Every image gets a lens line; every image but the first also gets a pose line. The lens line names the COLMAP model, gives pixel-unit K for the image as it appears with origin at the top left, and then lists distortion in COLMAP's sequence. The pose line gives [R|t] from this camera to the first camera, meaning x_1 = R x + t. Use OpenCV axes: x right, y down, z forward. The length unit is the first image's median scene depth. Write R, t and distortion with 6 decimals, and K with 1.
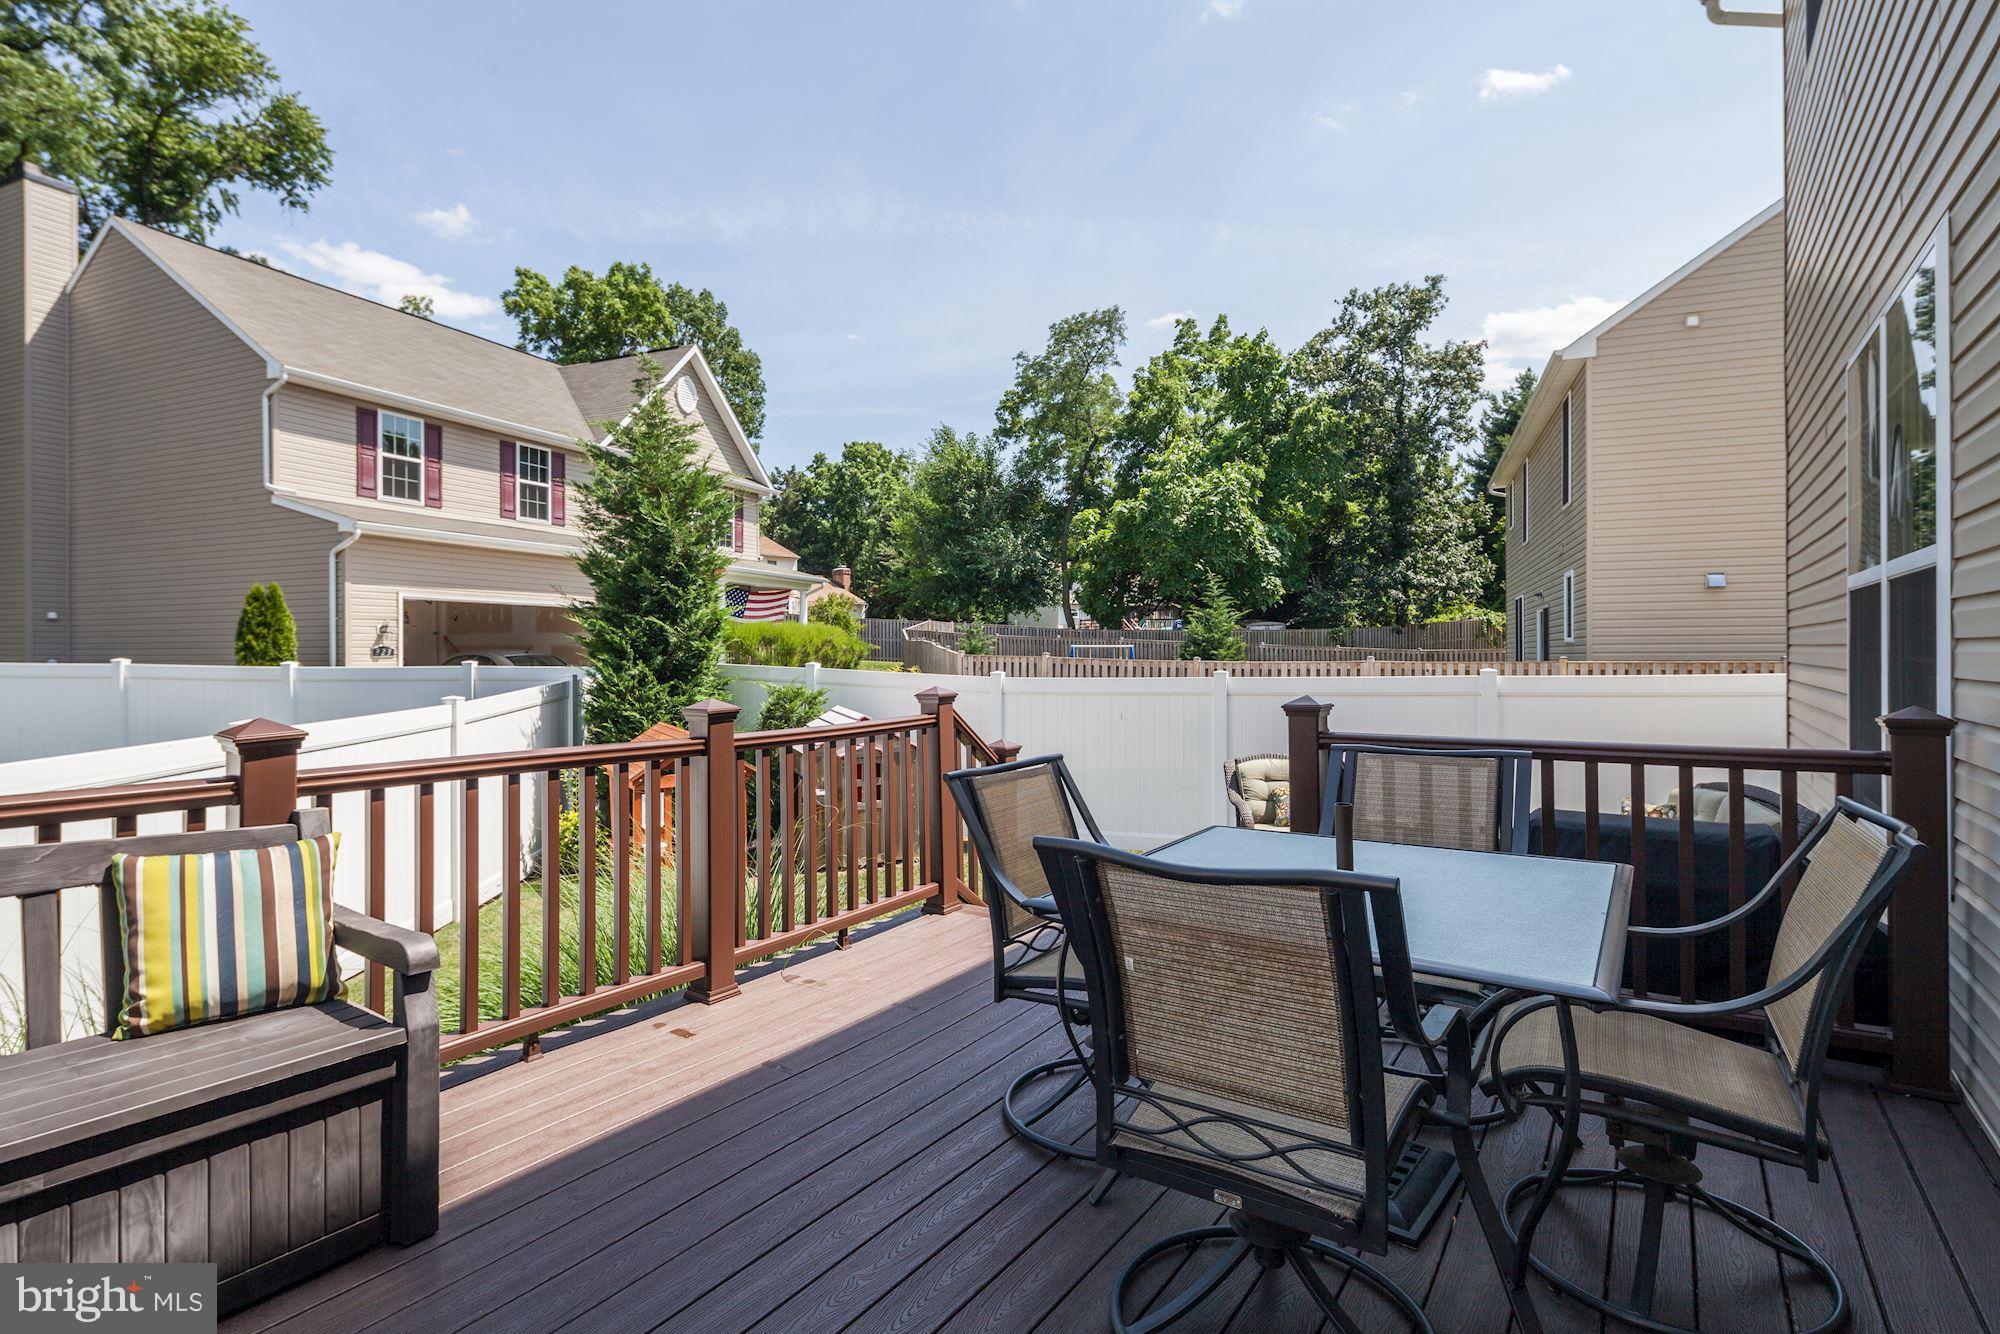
lens RADIAL K [[967.4, 0, 995.6], [0, 967.4, 658.2], [0, 0, 1]] dist [0.002247, -0.001838]
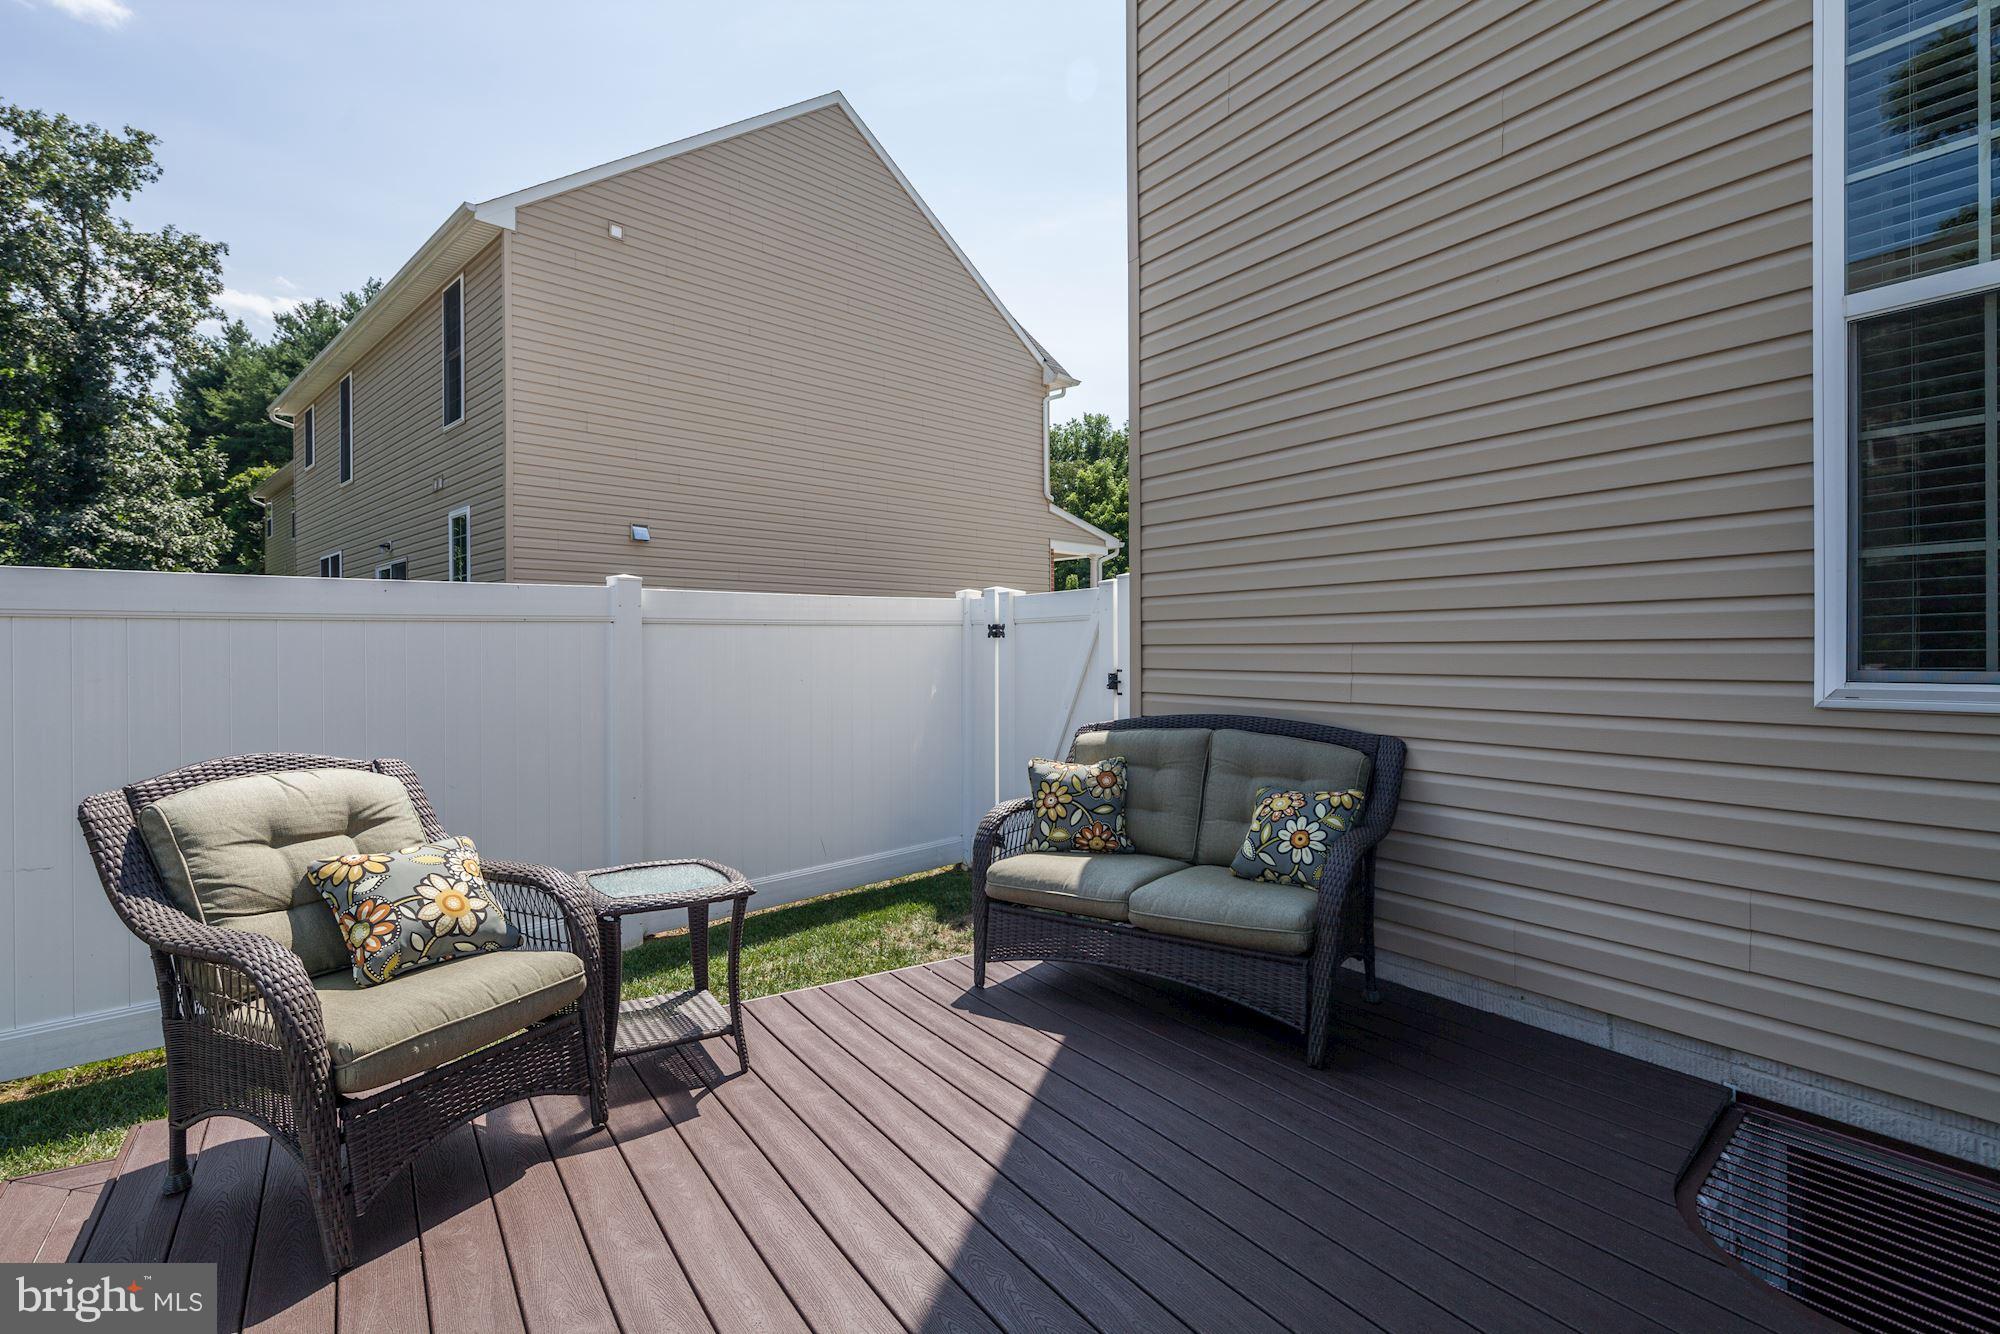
lens RADIAL K [[967.4, 0, 995.6], [0, 967.4, 658.2], [0, 0, 1]] dist [0.002247, -0.001838]
pose [[0.376791, 0.001161, 0.926298, 0.015196], [0.003500, 0.999990, -0.002677, 0.012571], [-0.926292, 0.004250, 0.376783, 0.120905]]
